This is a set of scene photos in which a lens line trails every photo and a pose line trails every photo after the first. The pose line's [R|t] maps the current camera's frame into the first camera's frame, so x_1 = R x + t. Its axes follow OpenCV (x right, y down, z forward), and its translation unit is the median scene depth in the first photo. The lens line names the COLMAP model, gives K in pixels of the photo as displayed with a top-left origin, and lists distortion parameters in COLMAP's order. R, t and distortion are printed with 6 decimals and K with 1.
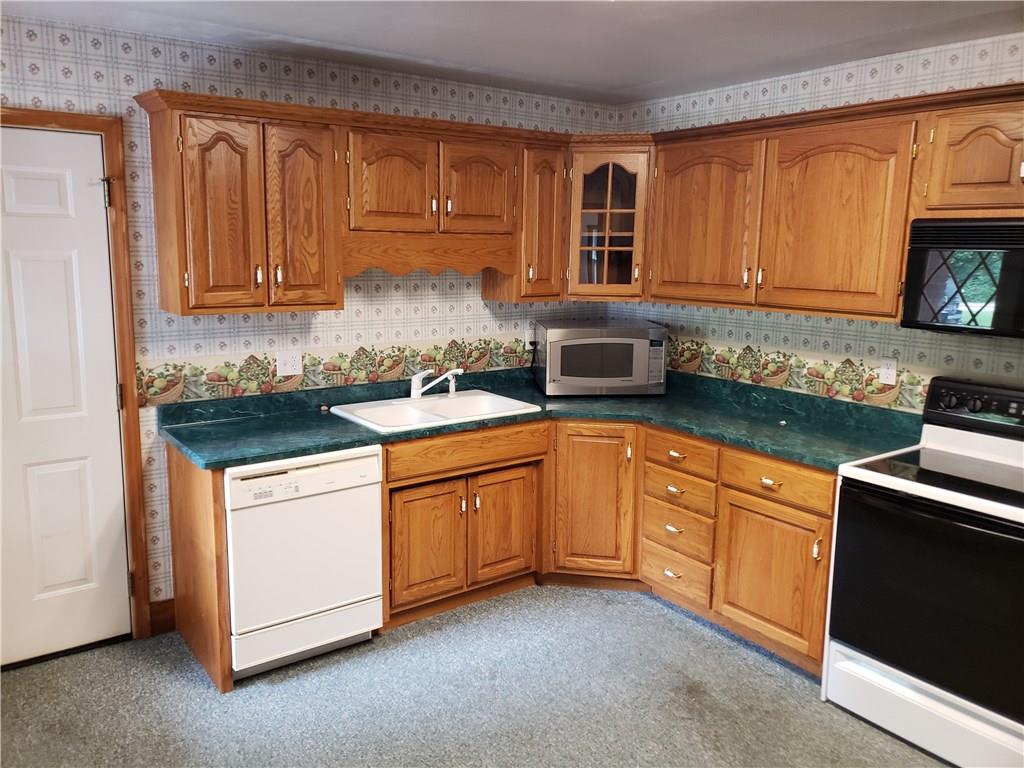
lens RADIAL K [[815.5, 0, 513.5], [0, 815.5, 376.1], [0, 0, 1]] dist [0.030513, -0.027912]
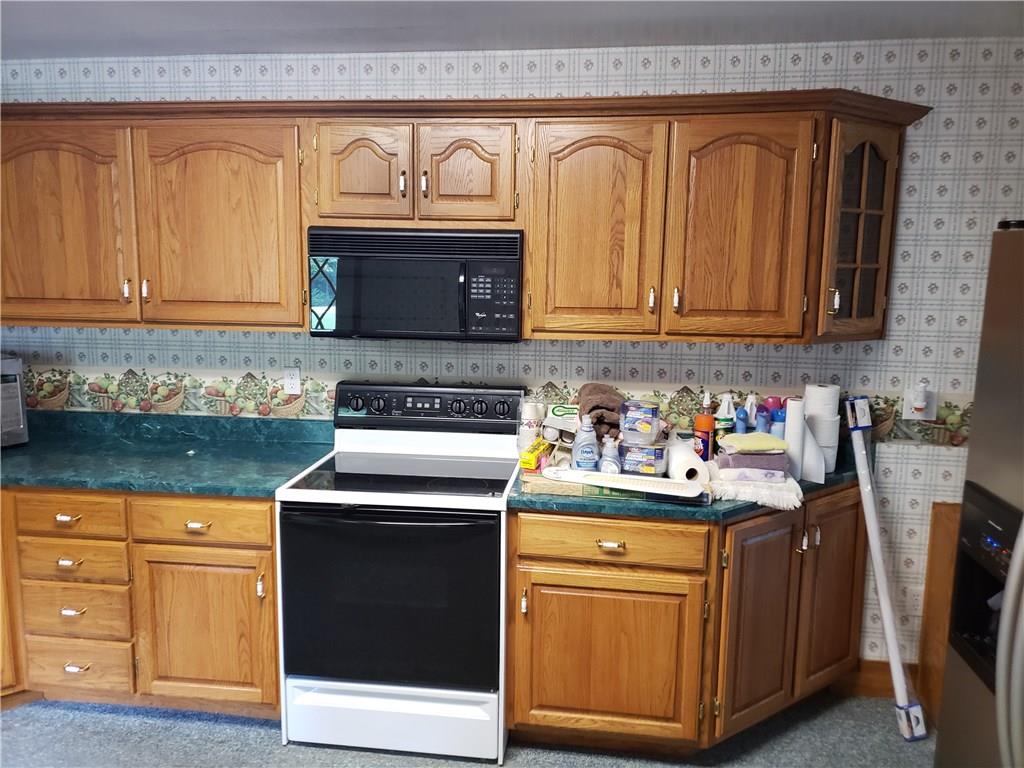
lens RADIAL K [[815.5, 0, 524.4], [0, 815.5, 367.8], [0, 0, 1]] dist [0.030513, -0.027912]
pose [[0.683025, -0.107496, 0.722441, -0.055409], [0.114697, 0.992624, 0.039258, -0.028601], [-0.721333, 0.056048, 0.690317, 0.130679]]
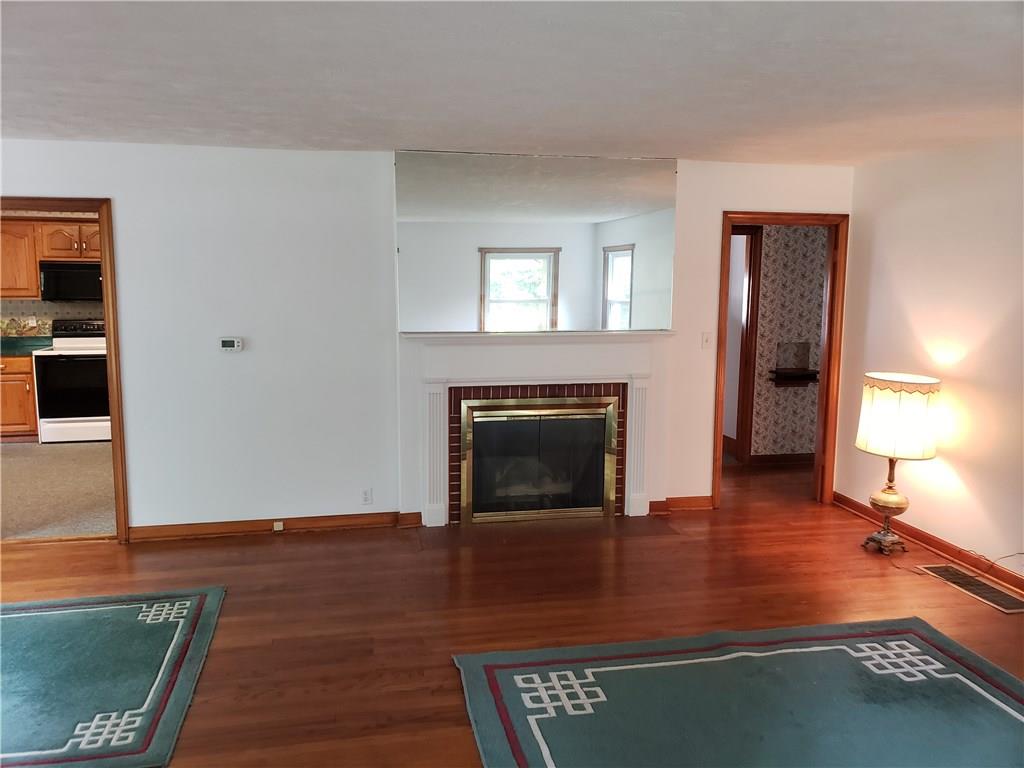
lens RADIAL K [[815.5, 0, 516.0], [0, 815.5, 373.3], [0, 0, 1]] dist [0.030513, -0.027912]
pose [[0.416645, -0.123355, 0.900661, -1.198053], [0.152449, 0.986201, 0.064548, 0.214248], [-0.896195, 0.110412, 0.429701, -1.367142]]
